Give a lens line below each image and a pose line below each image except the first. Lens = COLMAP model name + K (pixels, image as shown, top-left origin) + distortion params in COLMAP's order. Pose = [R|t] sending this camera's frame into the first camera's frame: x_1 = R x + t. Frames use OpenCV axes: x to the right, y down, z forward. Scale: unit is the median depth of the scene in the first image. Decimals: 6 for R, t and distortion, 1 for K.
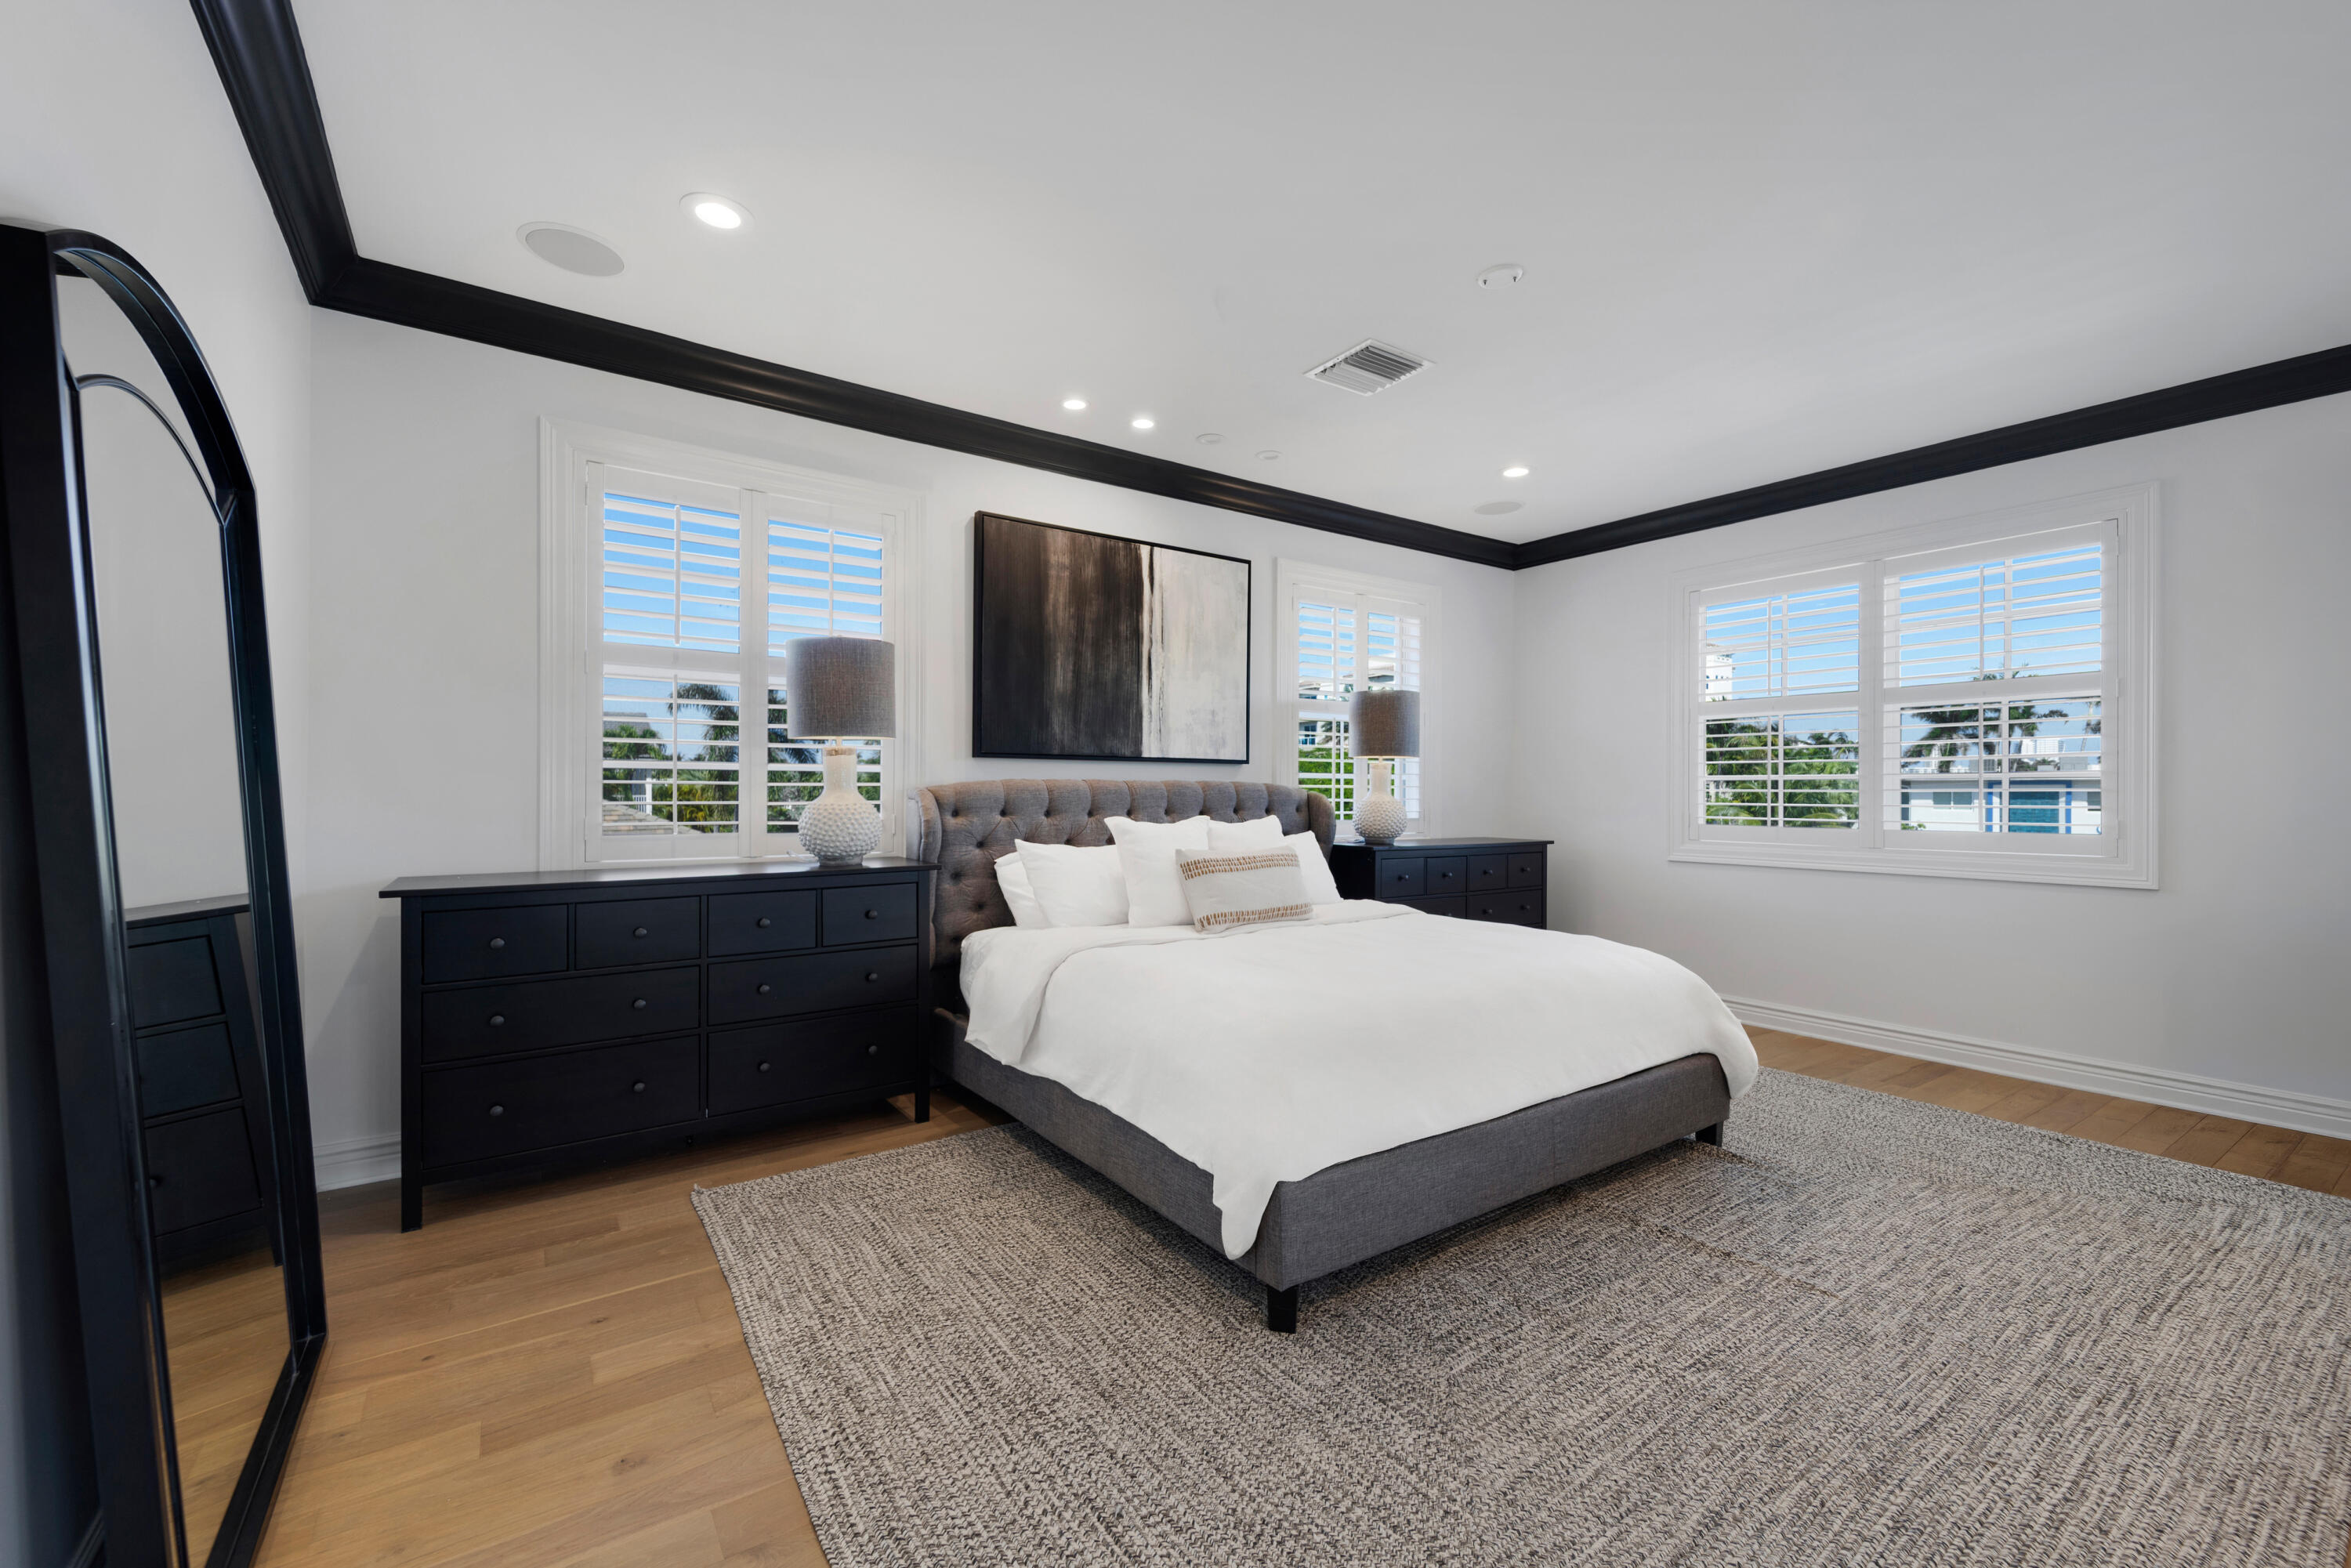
lens RADIAL K [[956.2, 0, 1178.7], [0, 956.2, 813.0], [0, 0, 1]] dist [0.037894, -0.022809]
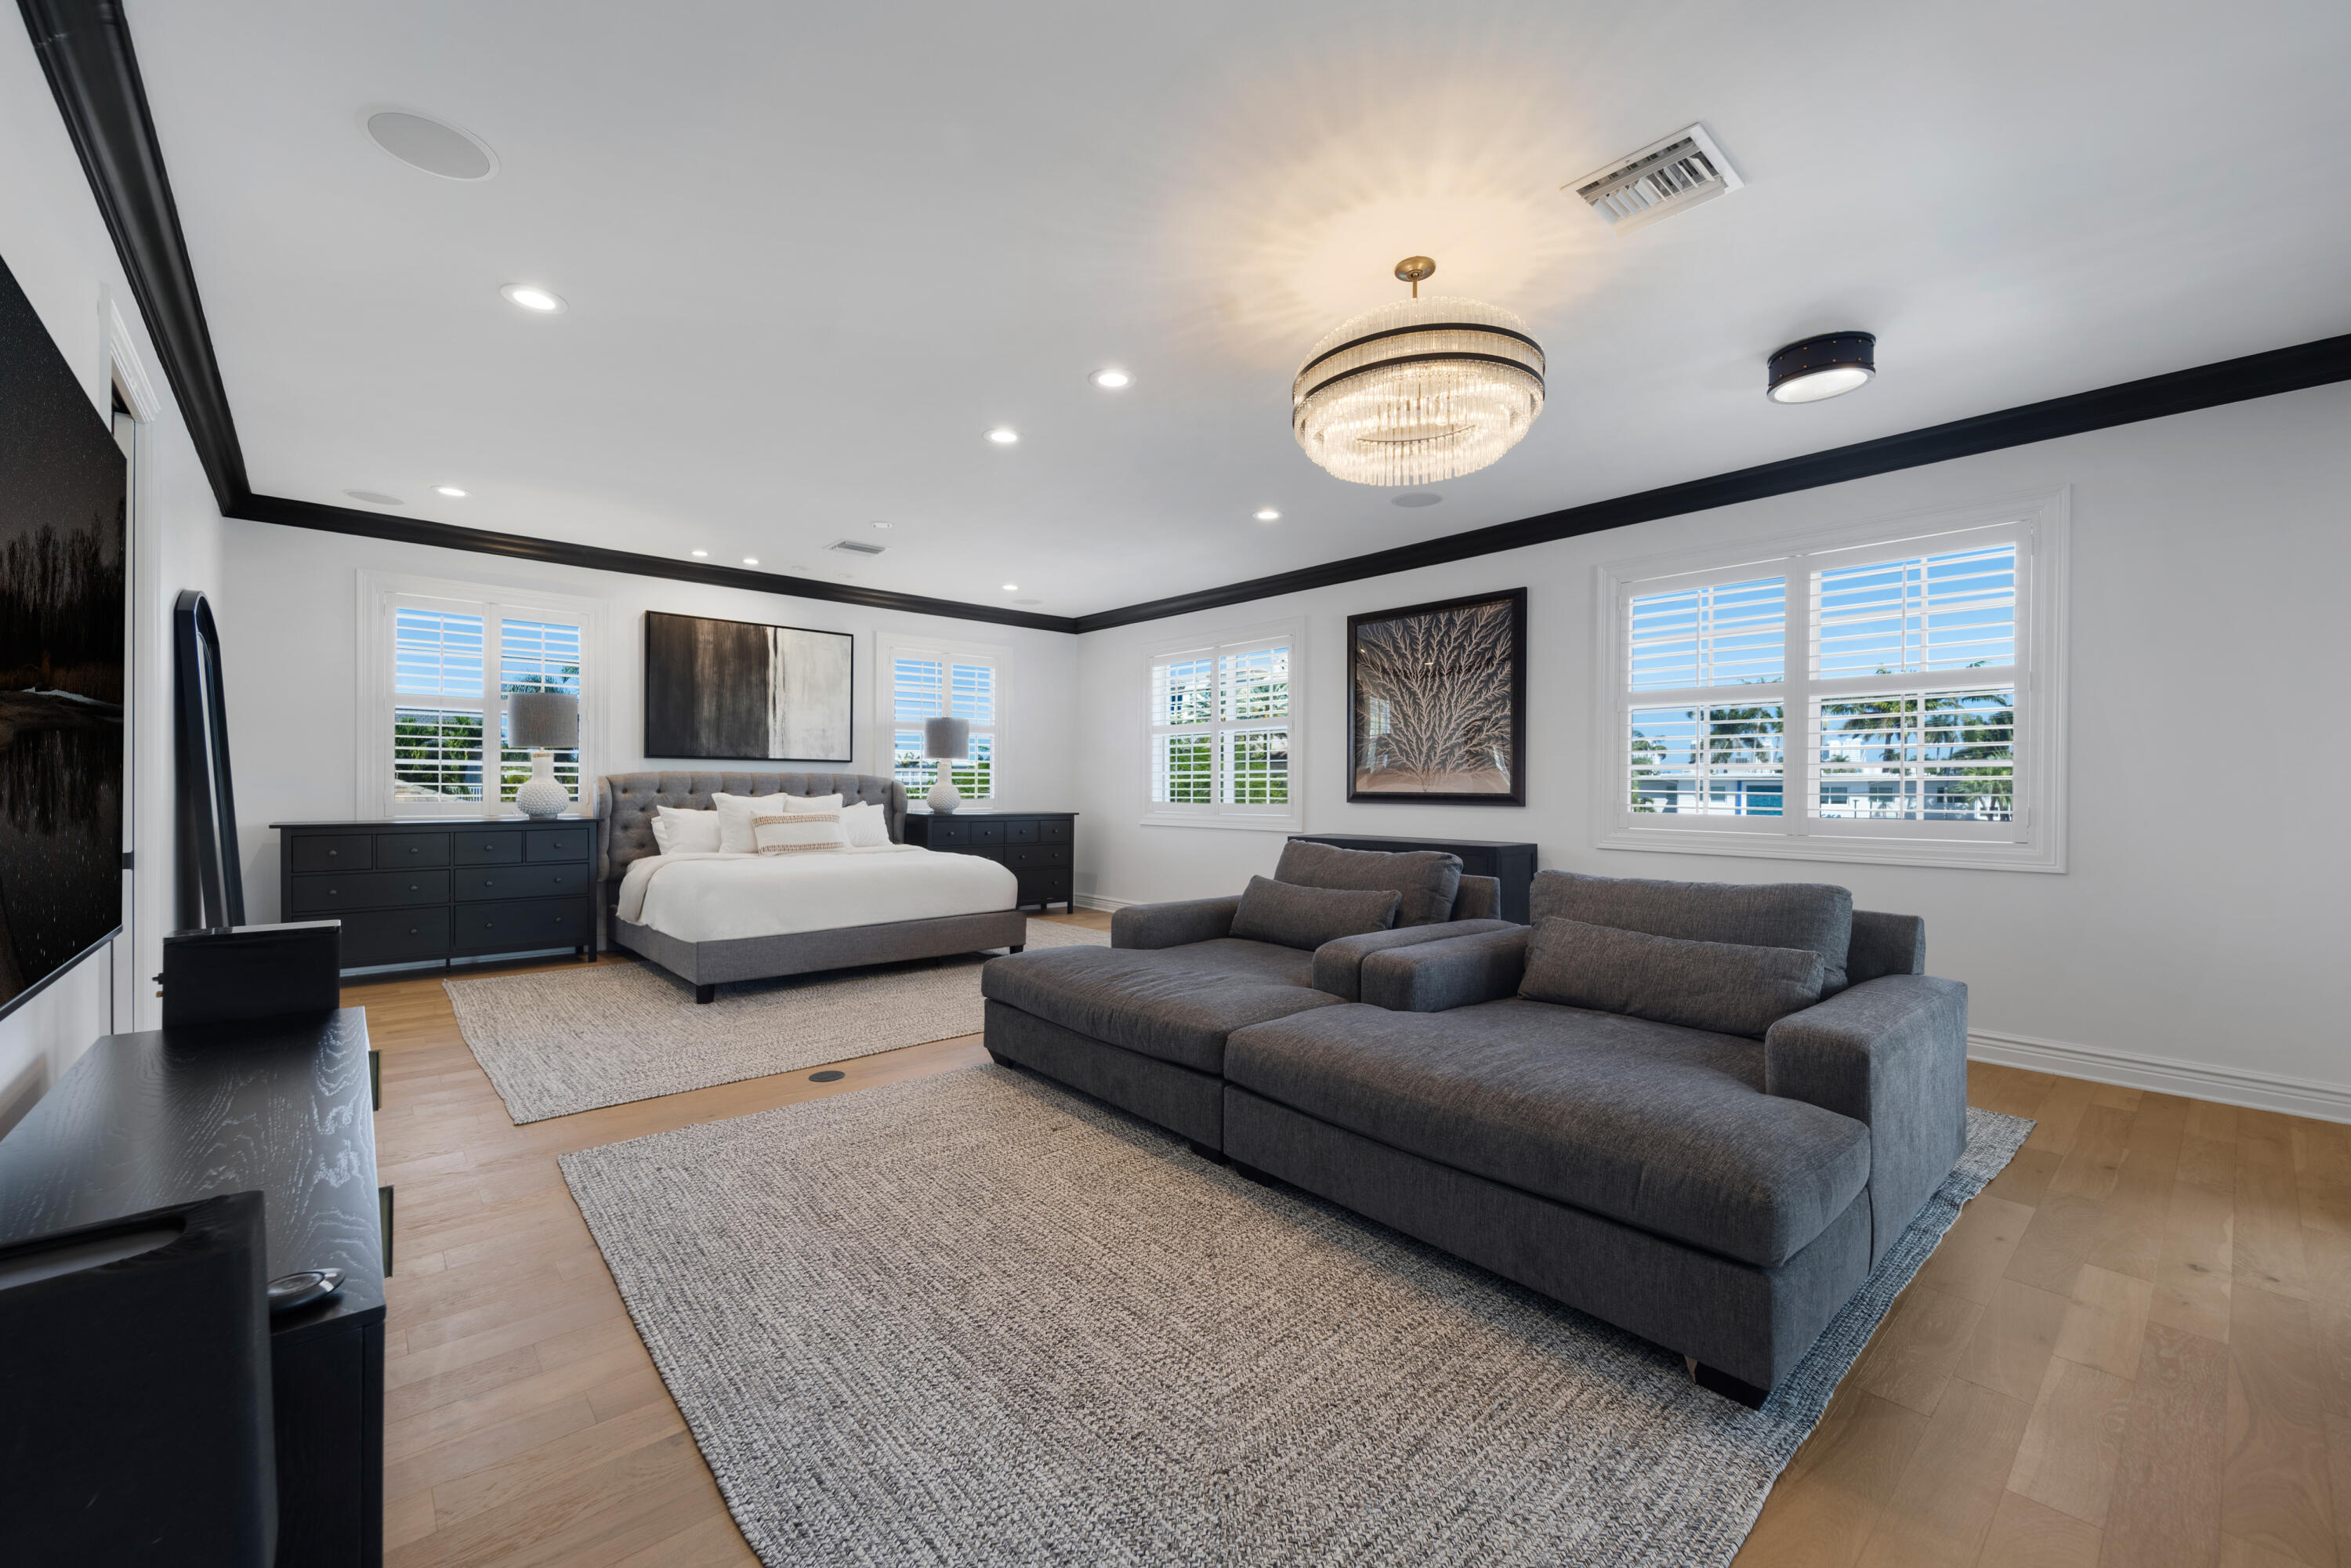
lens RADIAL K [[956.2, 0, 1178.7], [0, 956.2, 813.0], [0, 0, 1]] dist [0.037894, -0.022809]
pose [[0.994794, -0.001354, 0.101900, 0.518166], [0.001129, 0.999997, 0.002266, 0.033295], [-0.101903, -0.002139, 0.994792, -0.734893]]
